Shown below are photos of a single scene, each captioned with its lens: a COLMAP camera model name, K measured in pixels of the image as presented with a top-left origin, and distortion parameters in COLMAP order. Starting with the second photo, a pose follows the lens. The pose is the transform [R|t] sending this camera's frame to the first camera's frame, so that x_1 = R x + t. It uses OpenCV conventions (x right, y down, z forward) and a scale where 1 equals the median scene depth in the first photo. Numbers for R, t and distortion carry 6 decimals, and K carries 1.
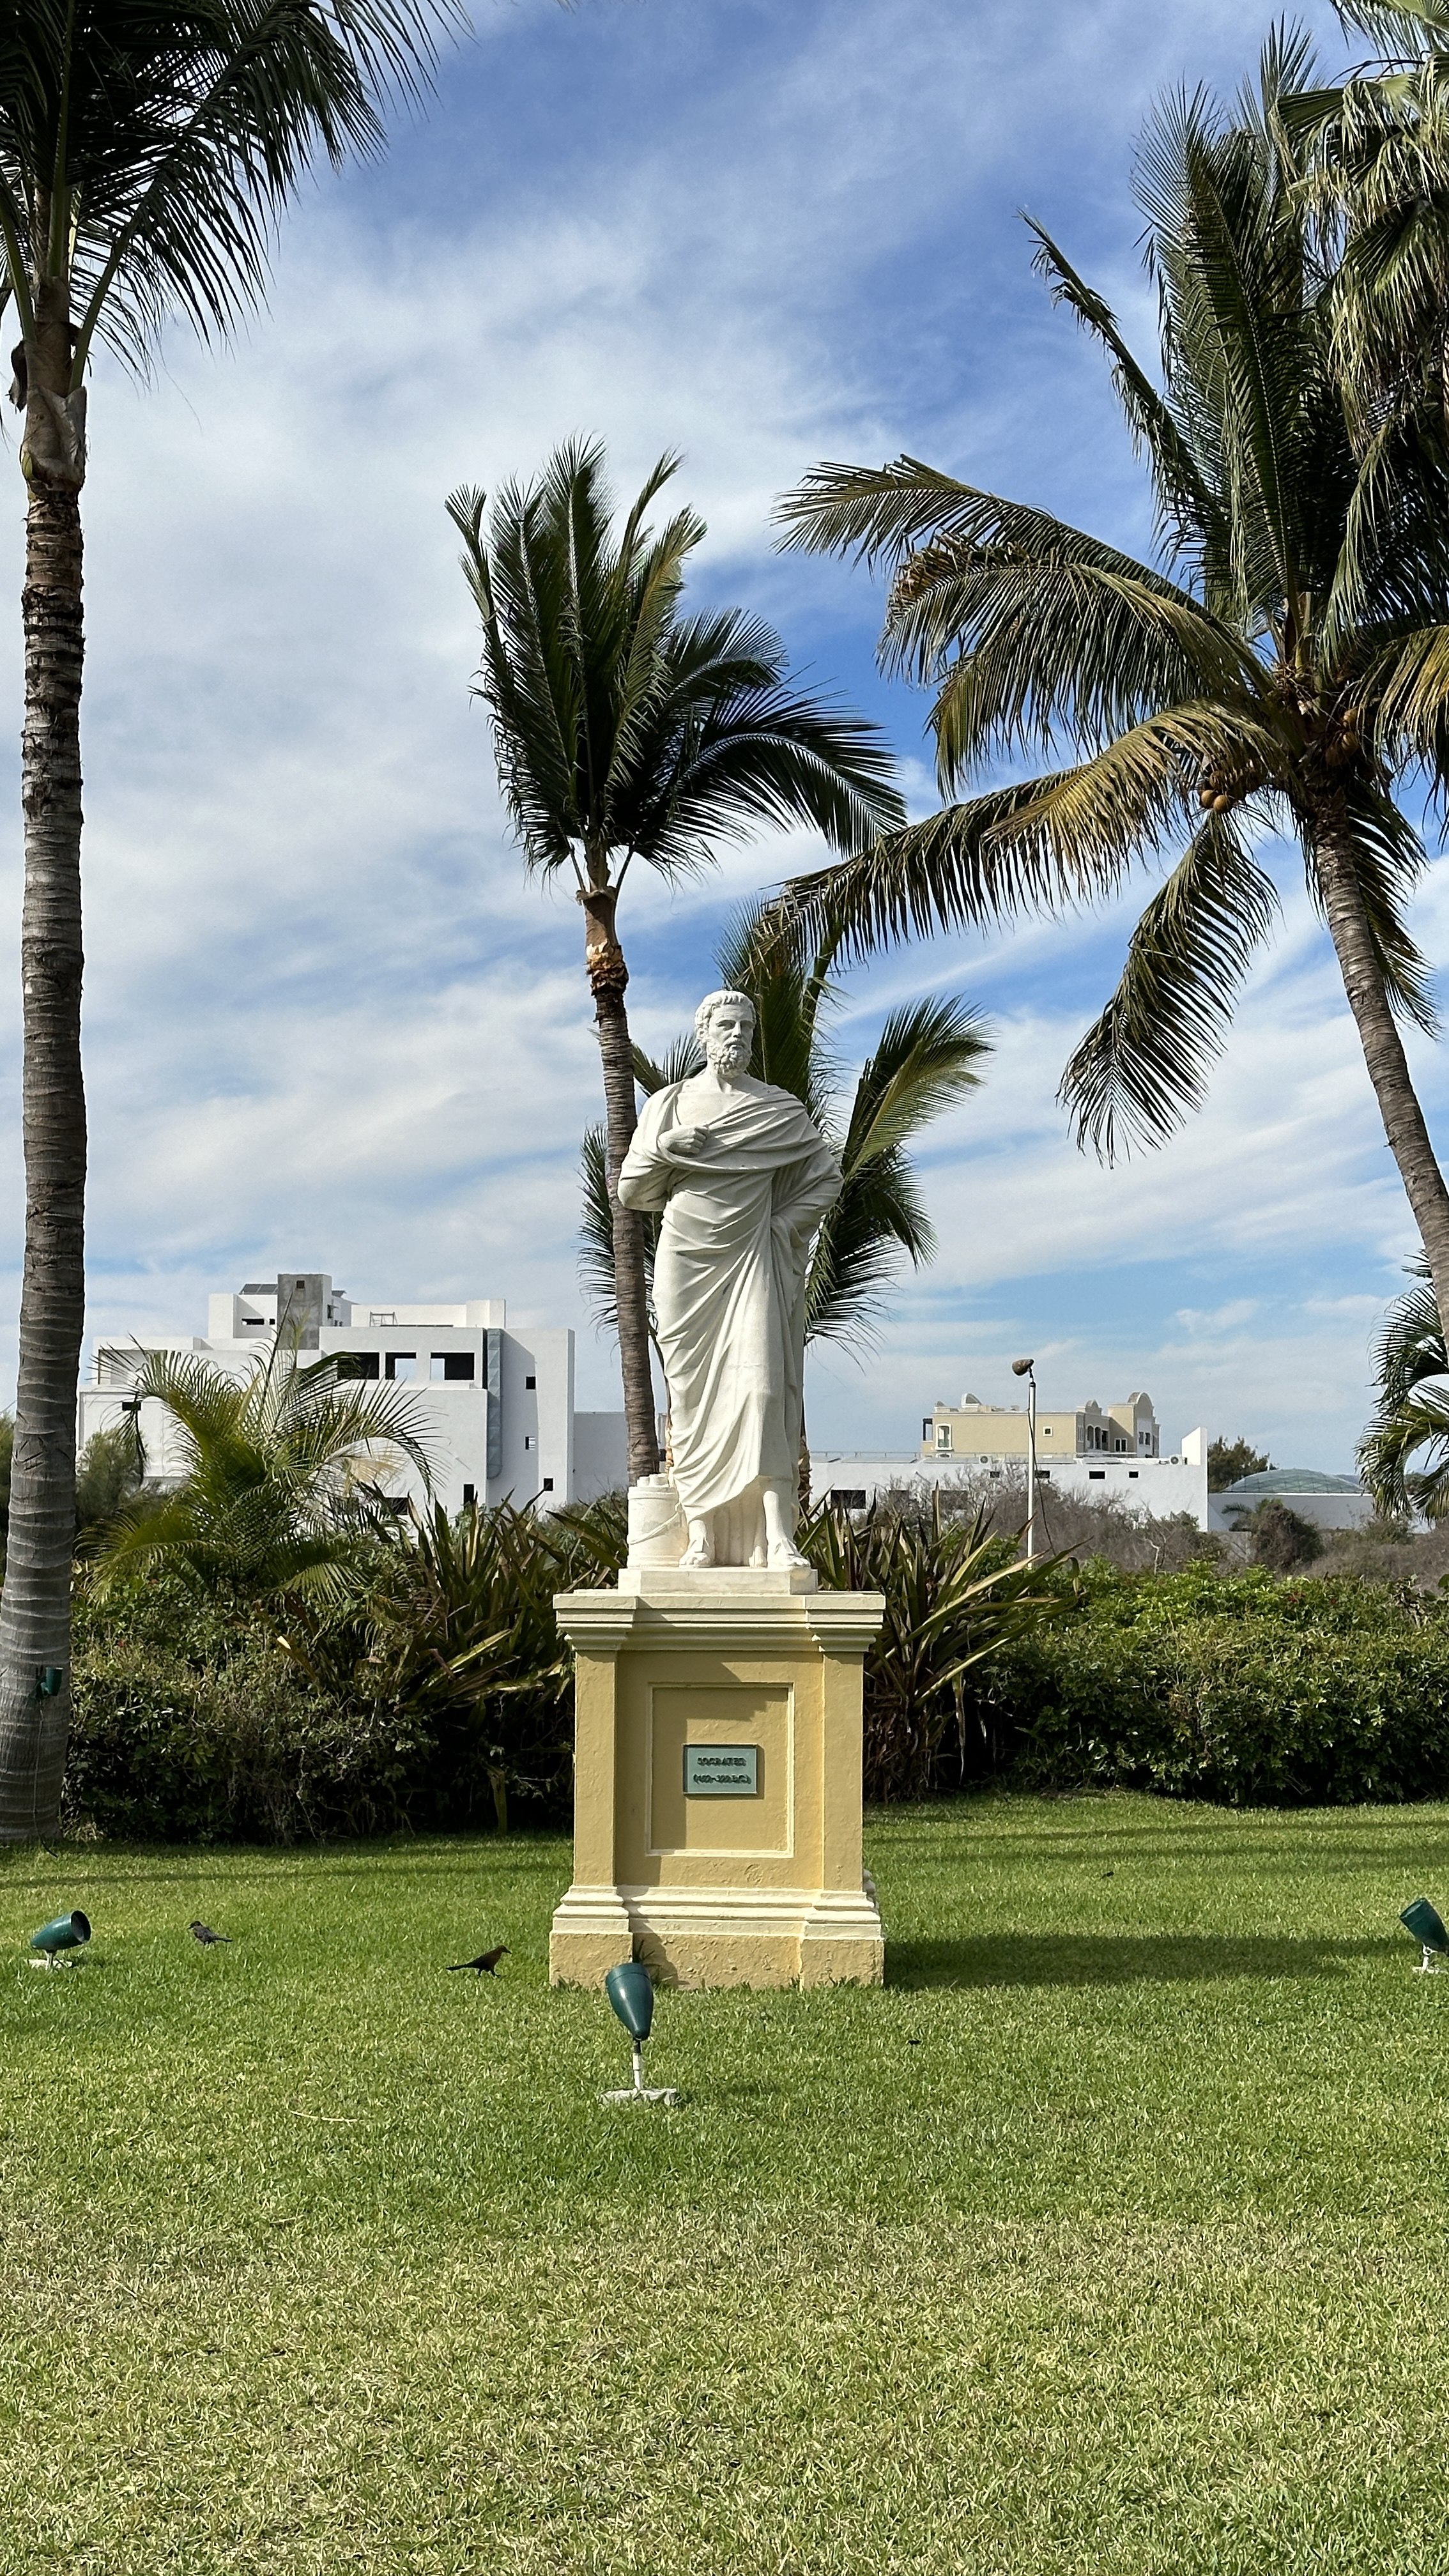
lens RADIAL K [[3525.6, 0, 724.5], [0, 3525.6, 1288.0], [0, 0, 1]] dist [0.142262, 0.091825]
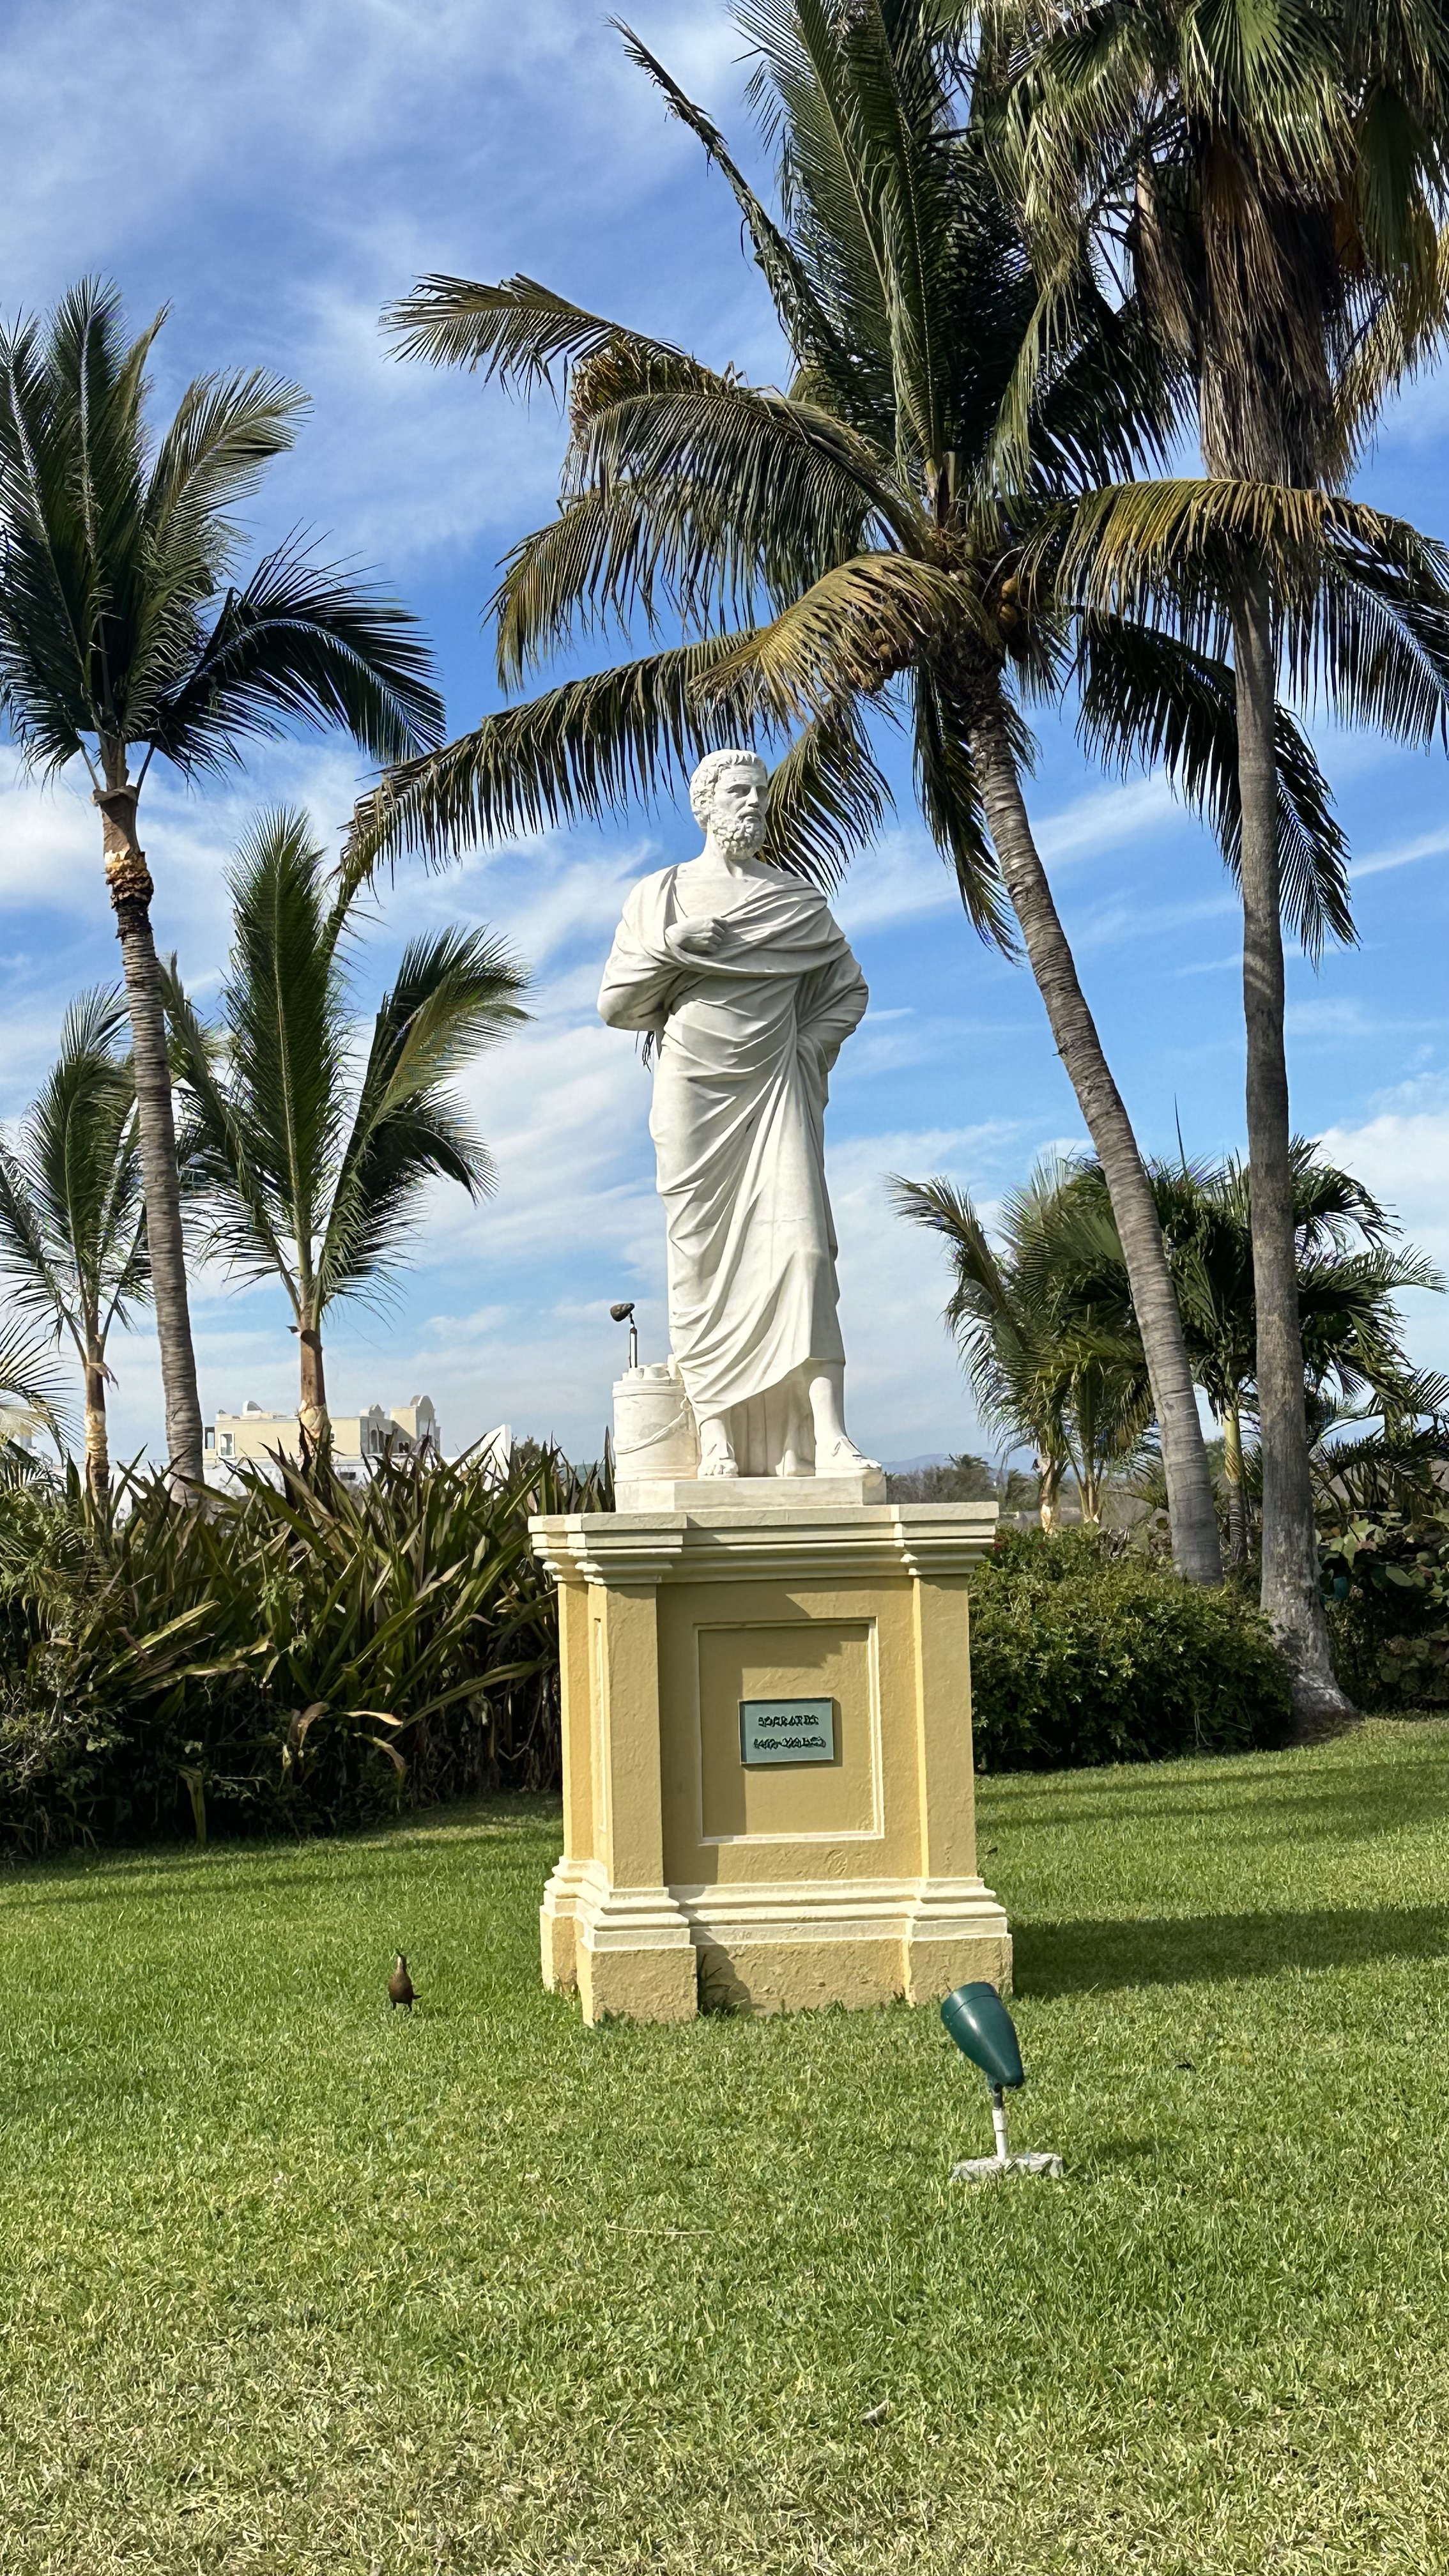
lens RADIAL K [[3525.6, 0, 724.5], [0, 3525.6, 1288.0], [0, 0, 1]] dist [0.142262, 0.091825]
pose [[0.979498, -0.018536, 0.200597, -0.115202], [0.018736, 0.999824, 0.000901, 0.025248], [-0.200578, 0.002876, 0.979673, 0.160170]]
